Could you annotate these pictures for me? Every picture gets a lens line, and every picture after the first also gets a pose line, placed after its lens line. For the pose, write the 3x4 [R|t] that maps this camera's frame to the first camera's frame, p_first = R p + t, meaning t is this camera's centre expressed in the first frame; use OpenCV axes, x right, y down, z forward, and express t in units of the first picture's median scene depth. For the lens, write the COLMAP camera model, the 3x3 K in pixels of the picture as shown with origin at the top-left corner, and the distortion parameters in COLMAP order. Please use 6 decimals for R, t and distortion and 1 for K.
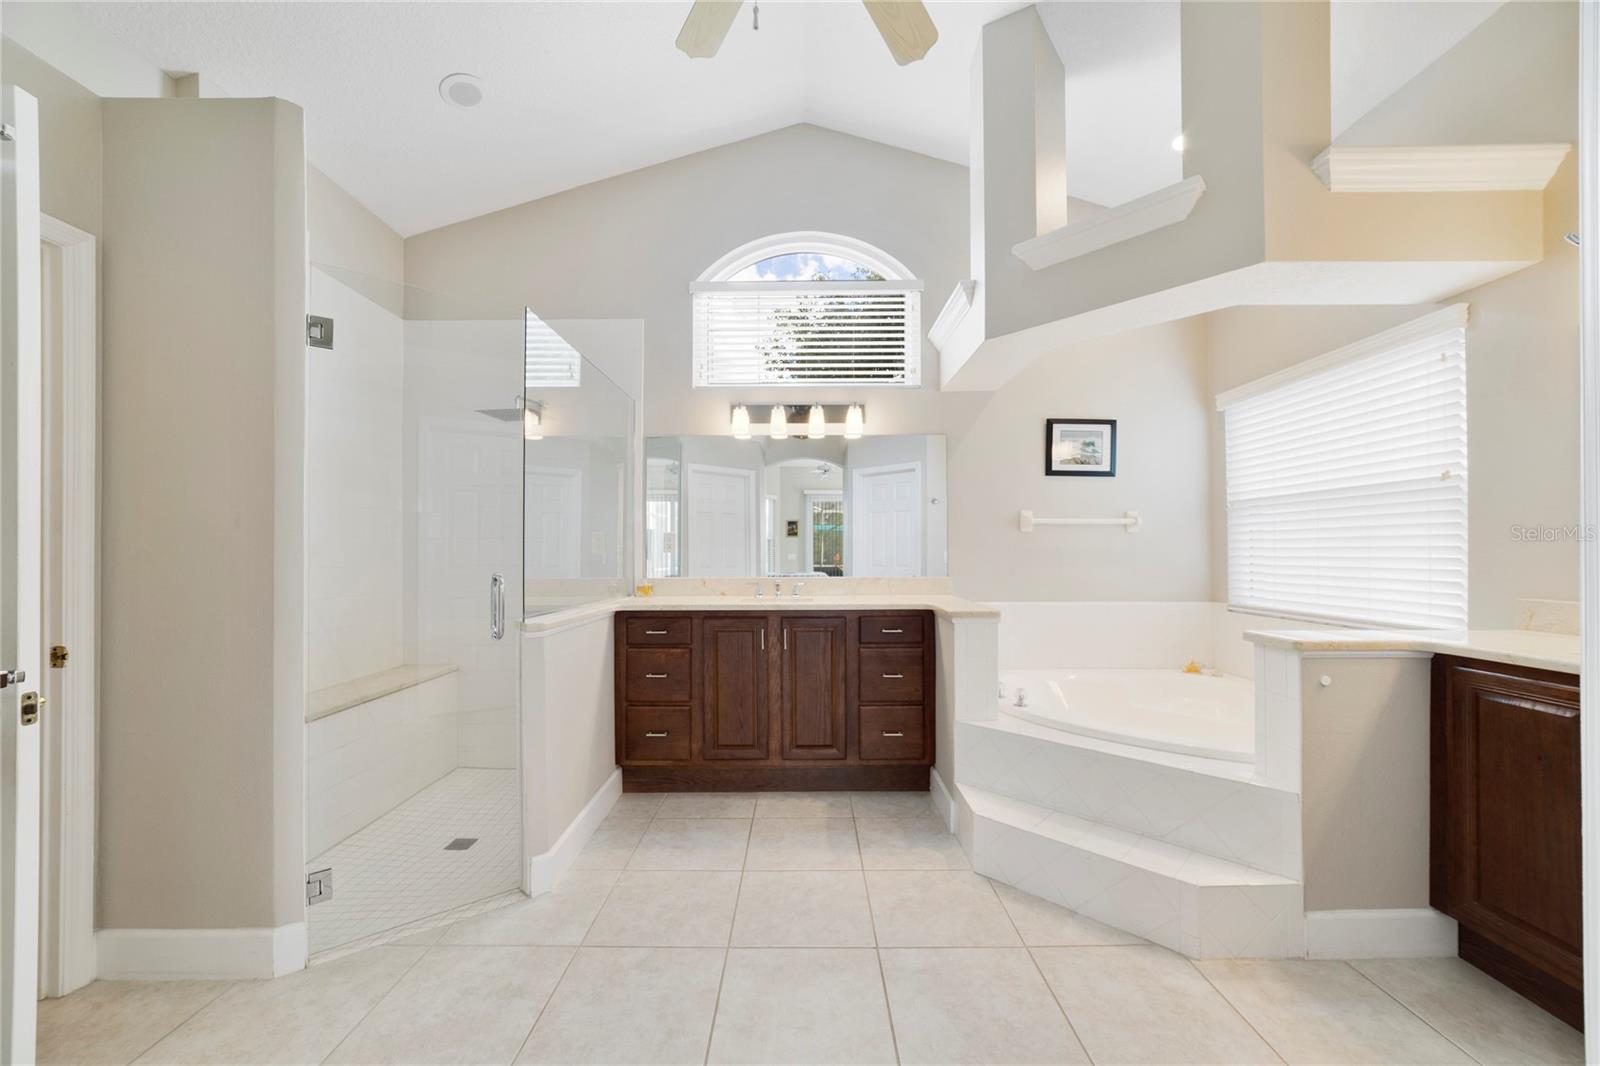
lens RADIAL K [[616.3, 0, 805.1], [0, 616.3, 544.3], [0, 0, 1]] dist [-0.020811, 0.007886]
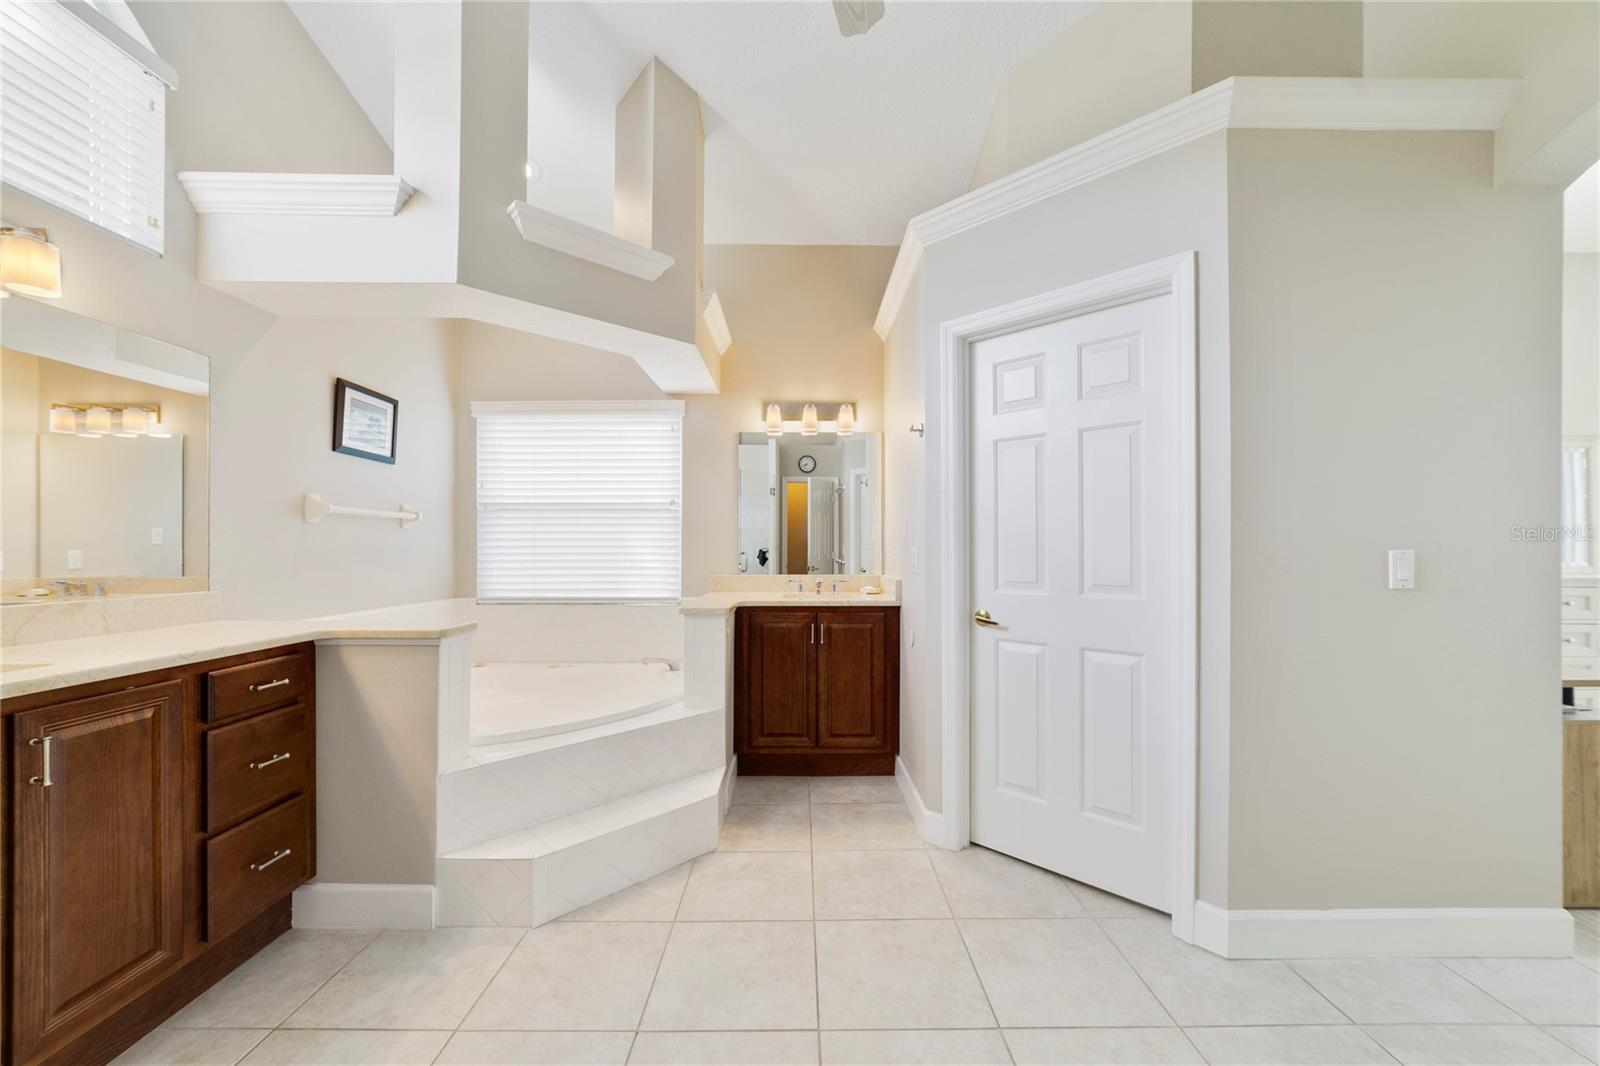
lens RADIAL K [[616.3, 0, 802.3], [0, 616.3, 544.4], [0, 0, 1]] dist [-0.020811, 0.007886]
pose [[-0.001963, 0.008481, 0.999962, -0.502474], [-0.009814, 0.999916, -0.008500, 0.008332], [-0.999950, -0.009830, -0.001880, 0.560385]]
